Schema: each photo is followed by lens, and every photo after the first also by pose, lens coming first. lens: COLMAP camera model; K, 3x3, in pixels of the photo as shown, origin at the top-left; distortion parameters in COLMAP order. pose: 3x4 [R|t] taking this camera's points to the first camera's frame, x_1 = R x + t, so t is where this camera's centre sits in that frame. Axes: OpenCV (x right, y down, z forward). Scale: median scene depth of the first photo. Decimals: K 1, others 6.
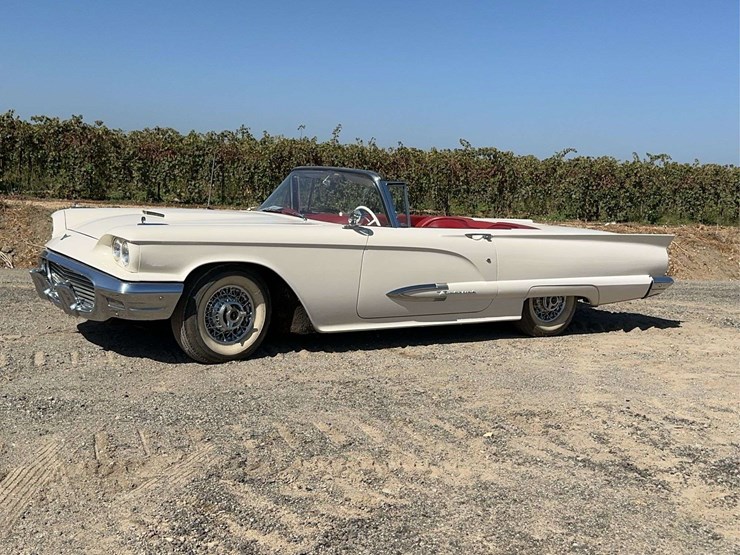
lens RADIAL K [[857.5, 0, 378.6], [0, 857.5, 273.3], [0, 0, 1]] dist [0.245788, -0.531219]
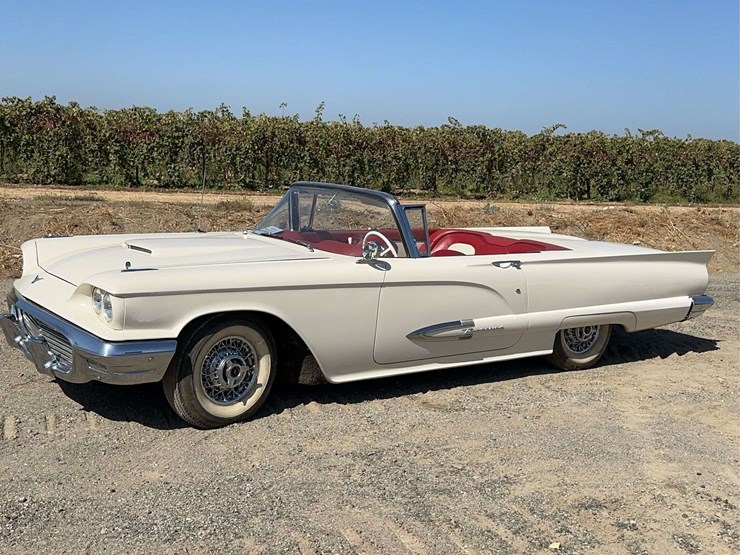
lens RADIAL K [[856.6, 0, 370.0], [0, 856.6, 277.5], [0, 0, 1]] dist [0.247505, -0.544201]
pose [[0.999856, -0.010504, 0.013309, -0.036276], [0.009973, 0.999174, 0.039383, -0.065154], [-0.013711, -0.039245, 0.999136, 0.117273]]
